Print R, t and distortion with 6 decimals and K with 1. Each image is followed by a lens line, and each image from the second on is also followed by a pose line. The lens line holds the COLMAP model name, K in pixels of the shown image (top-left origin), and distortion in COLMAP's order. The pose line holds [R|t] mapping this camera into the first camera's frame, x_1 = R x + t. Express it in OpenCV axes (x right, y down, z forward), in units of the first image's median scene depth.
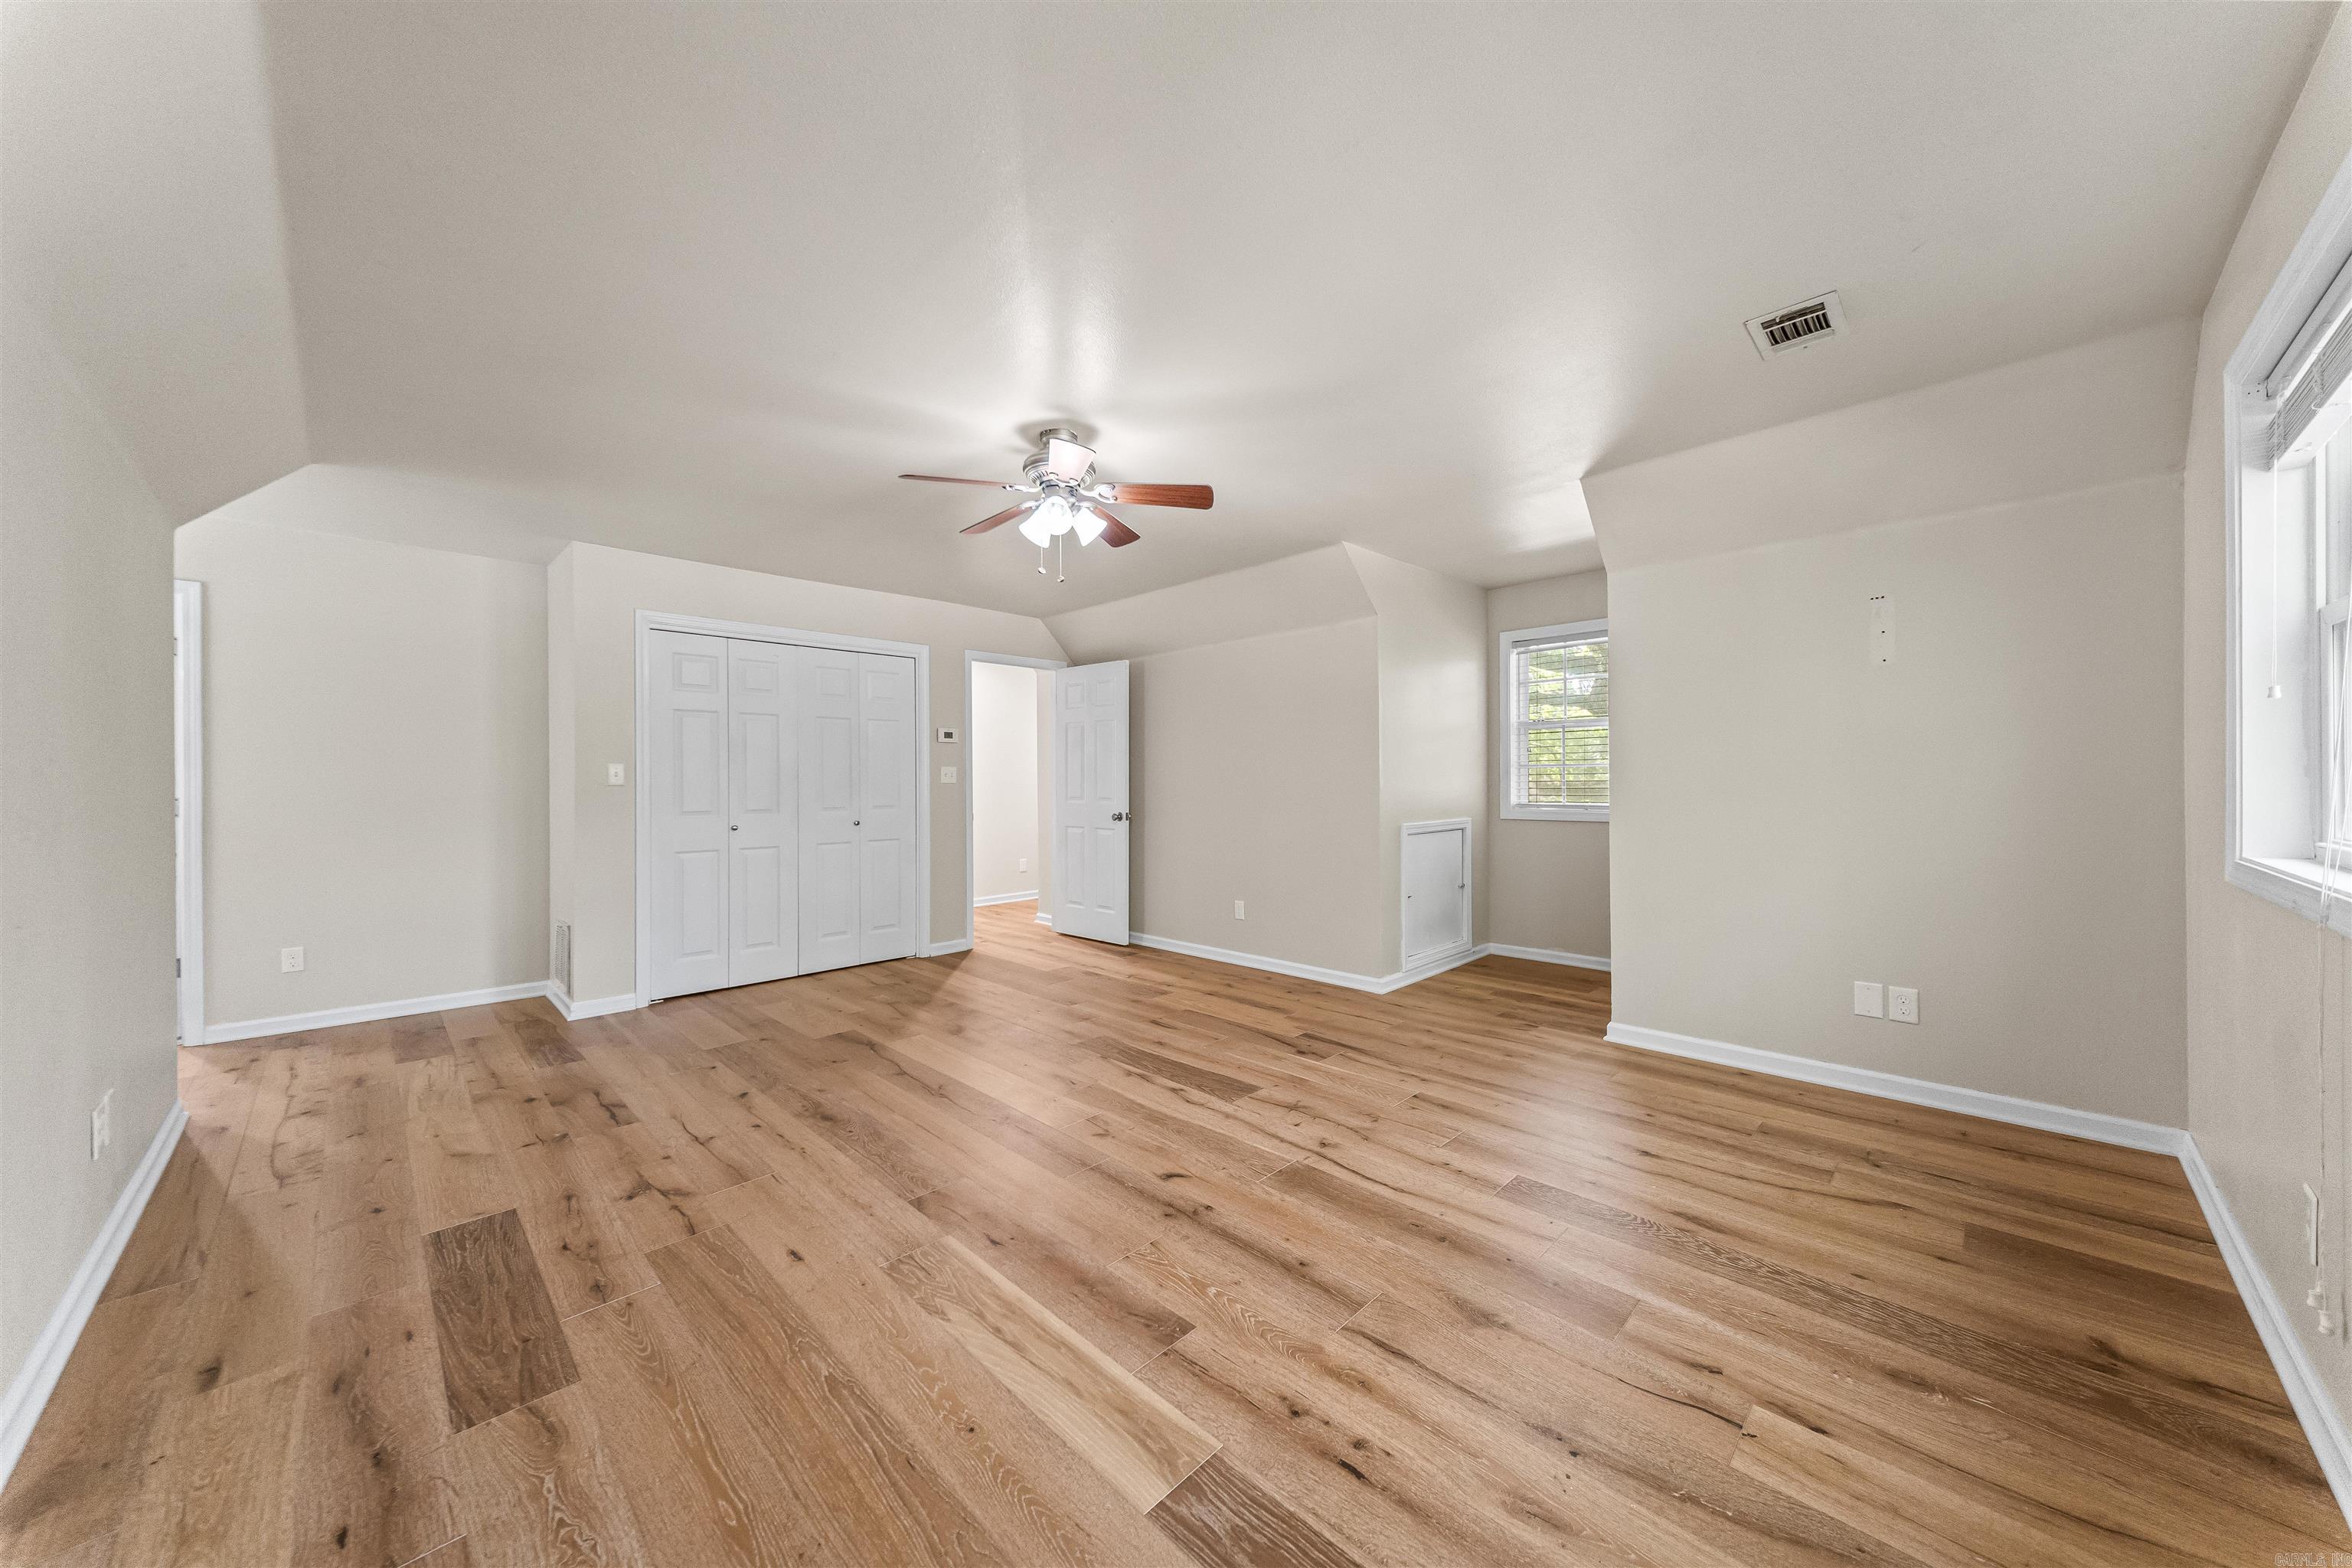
lens RADIAL K [[804.1, 0, 1176.0], [0, 804.1, 784.0], [0, 0, 1]] dist [0.033429, -0.012481]
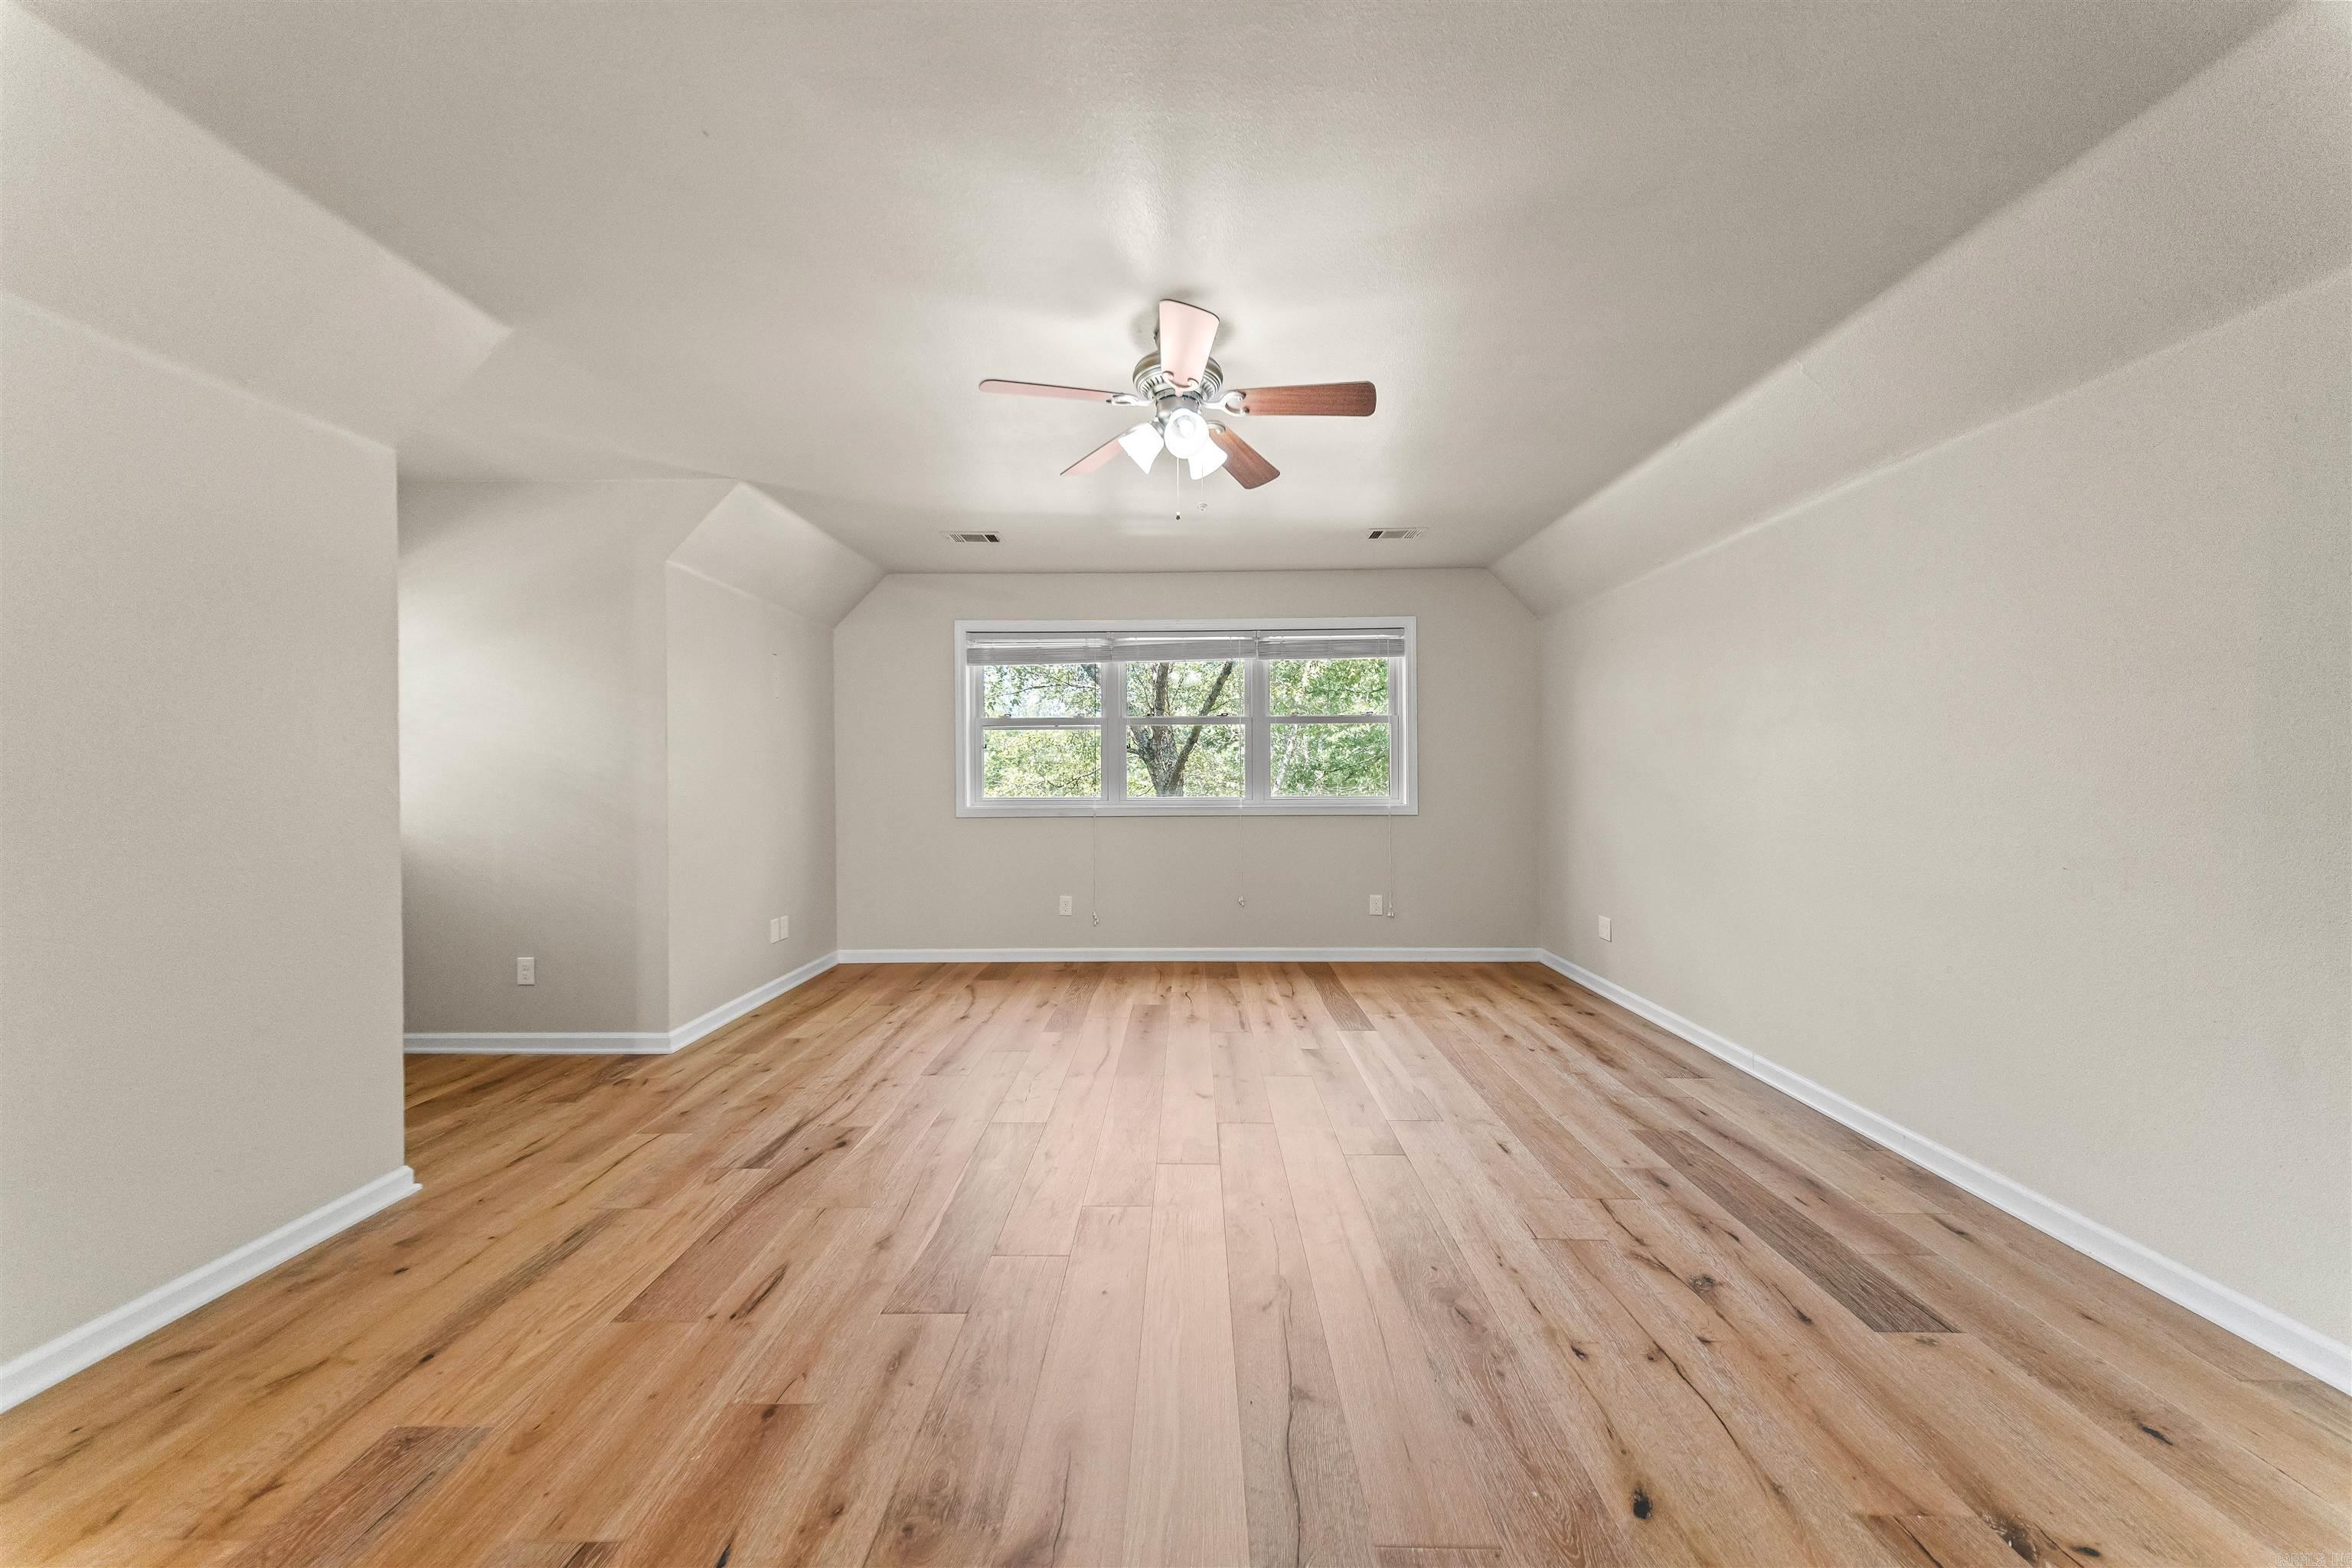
lens RADIAL K [[811.6, 0, 1182.2], [0, 811.6, 776.1], [0, 0, 1]] dist [0.032735, -0.012816]
pose [[-0.701211, 0.010458, 0.712877, -0.606187], [0.011956, 0.999924, -0.002909, 0.003837], [-0.712854, 0.006484, -0.701283, 1.321501]]
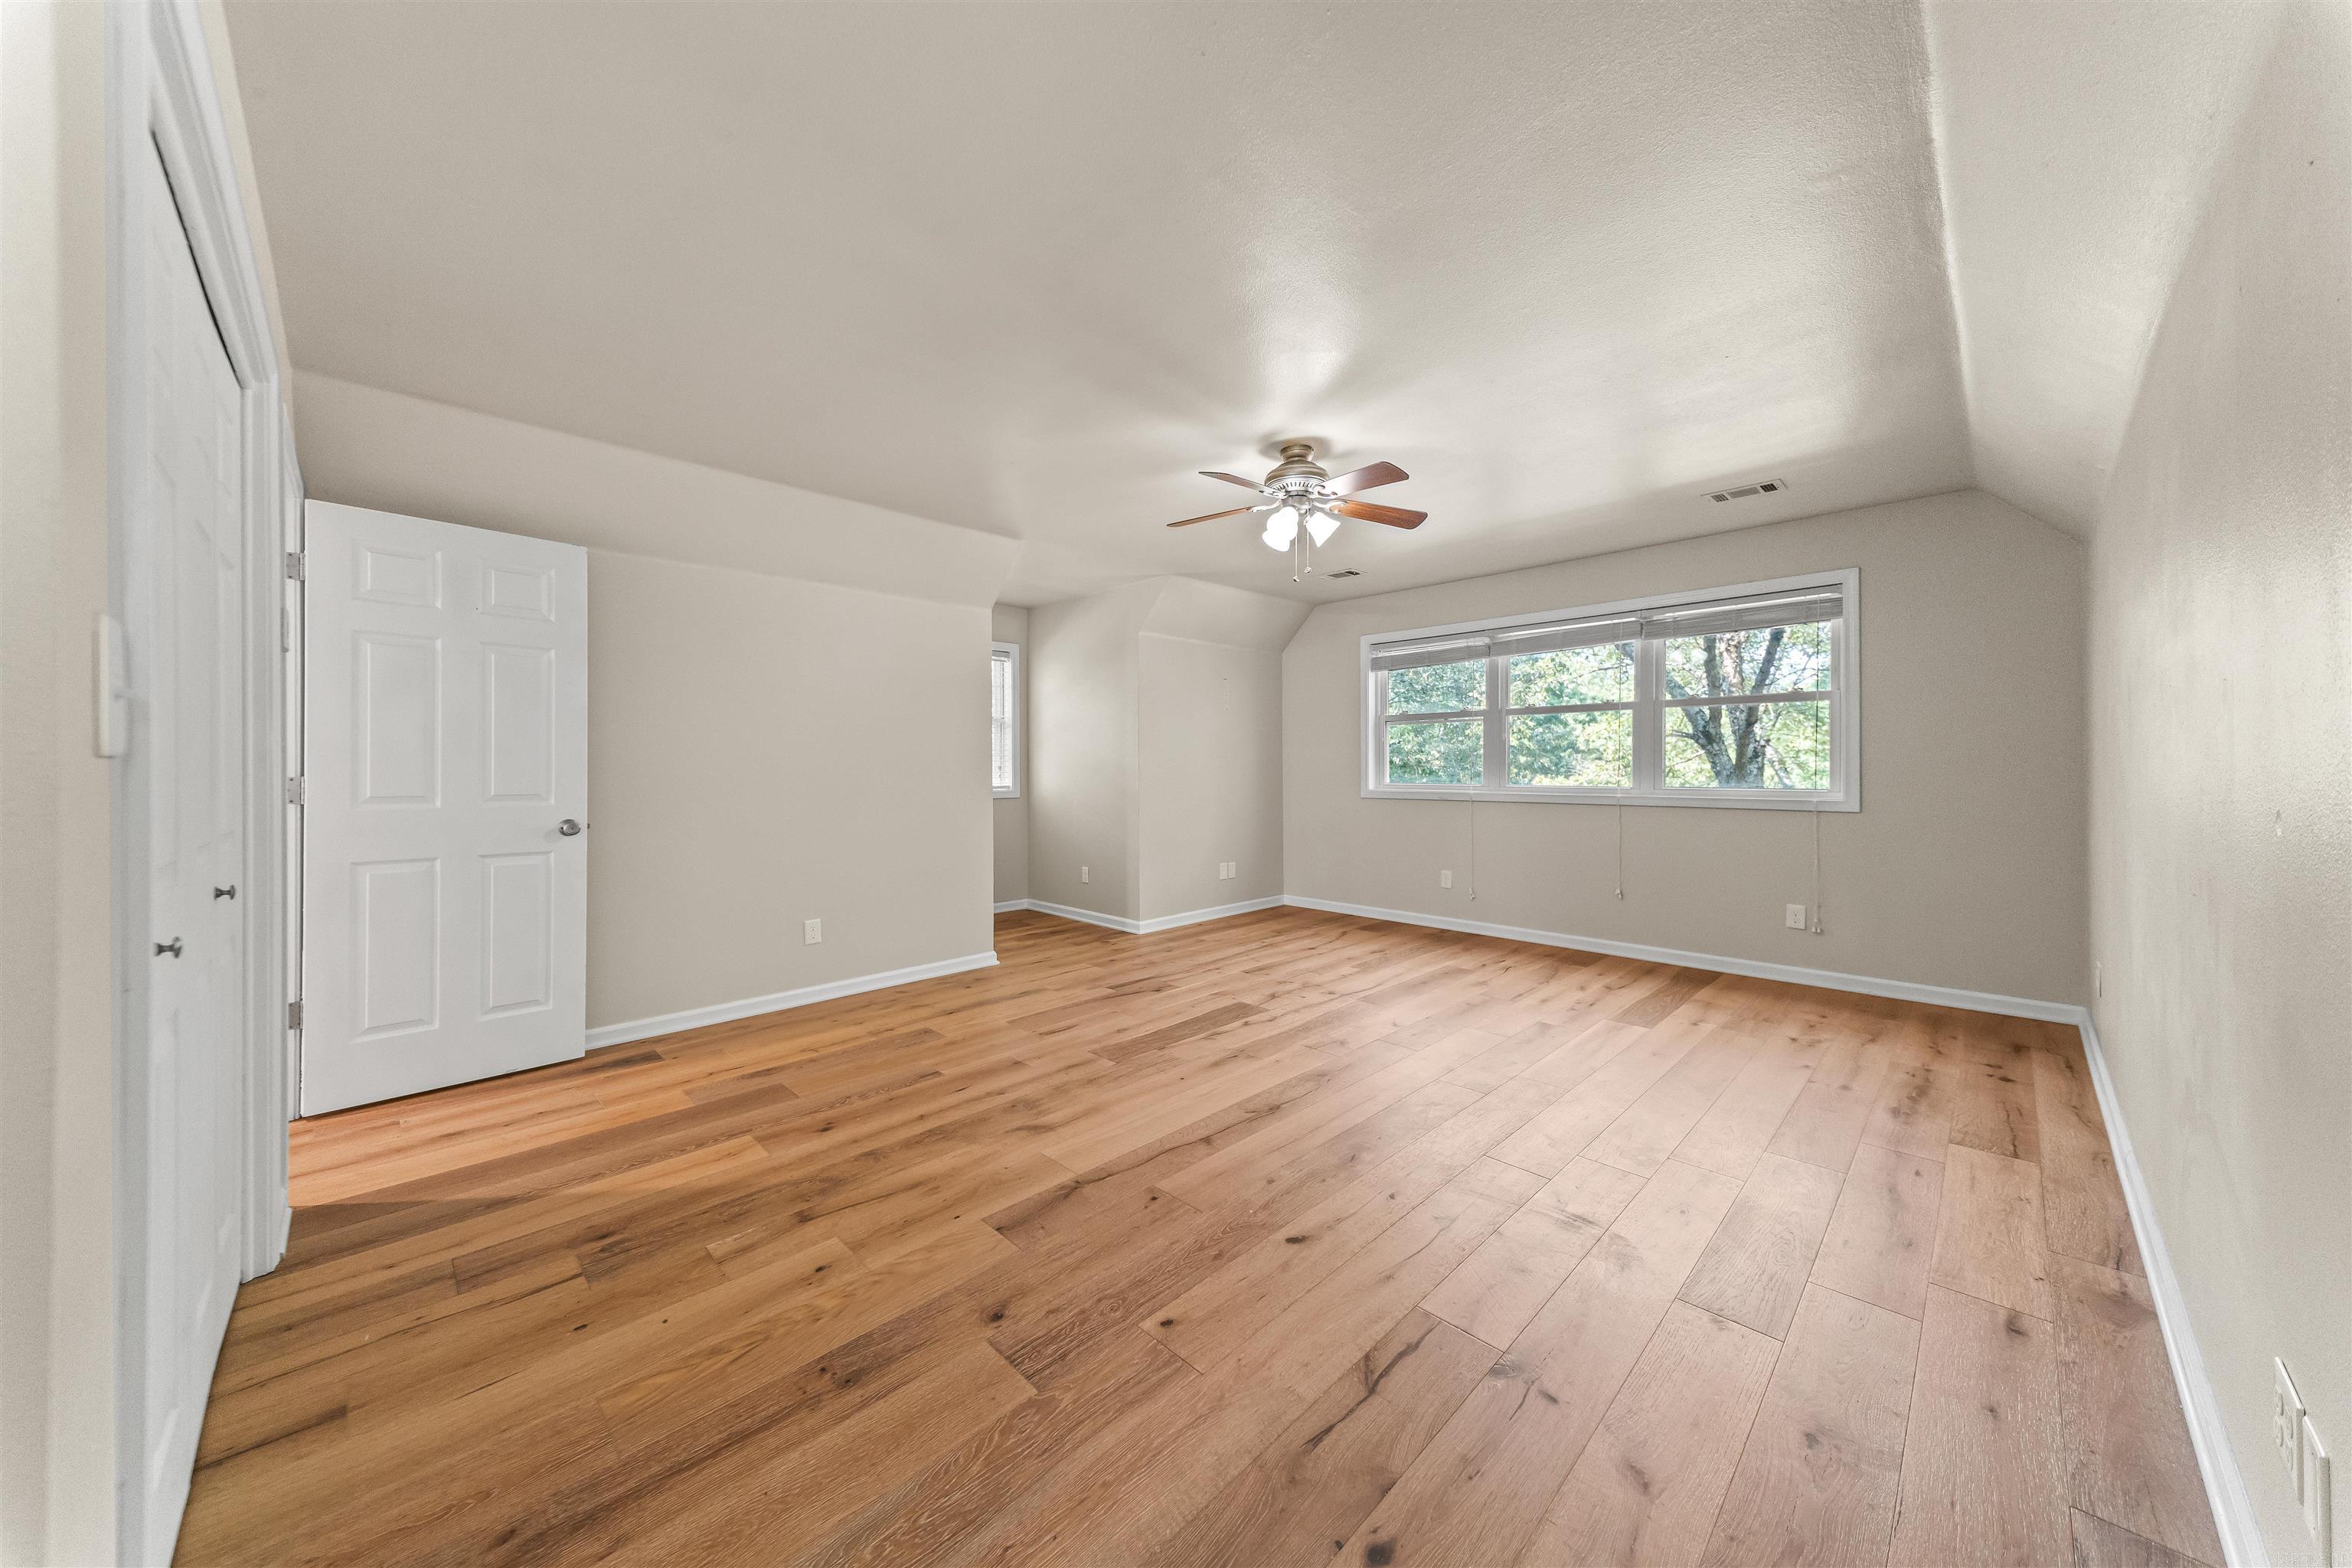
lens RADIAL K [[813.1, 0, 1175.4], [0, 813.1, 766.3], [0, 0, 1]] dist [0.026228, -0.007080]
pose [[0.002674, 0.005903, 0.999979, -1.069111], [0.006186, 0.999963, -0.005920, 0.008158], [-0.999977, 0.006202, 0.002637, 0.984468]]
